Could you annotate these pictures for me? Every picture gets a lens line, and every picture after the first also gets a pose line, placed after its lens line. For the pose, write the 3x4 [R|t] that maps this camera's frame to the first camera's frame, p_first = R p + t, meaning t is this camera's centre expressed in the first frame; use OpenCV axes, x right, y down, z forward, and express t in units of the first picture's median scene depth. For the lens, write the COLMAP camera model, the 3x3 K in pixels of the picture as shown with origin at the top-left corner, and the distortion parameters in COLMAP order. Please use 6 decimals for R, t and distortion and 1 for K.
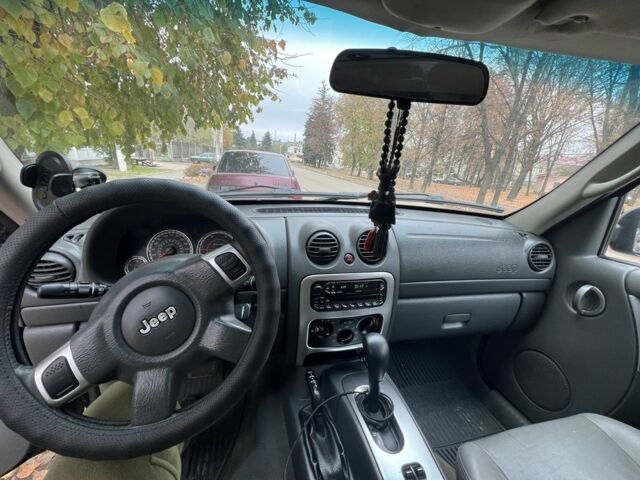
lens RADIAL K [[256.3, 0, 316.7], [0, 256.3, 238.1], [0, 0, 1]] dist [-0.003113, -0.000213]
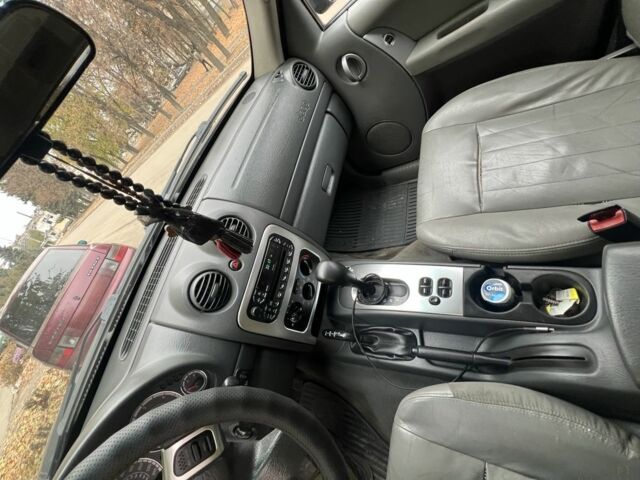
lens RADIAL K [[256.3, 0, 318.7], [0, 256.3, 240.6], [0, 0, 1]] dist [-0.003113, -0.000213]
pose [[0.327803, -0.930054, 0.165965, 0.141204], [0.824102, 0.367395, 0.431135, -0.086588], [-0.461954, -0.004555, 0.886892, 0.089556]]
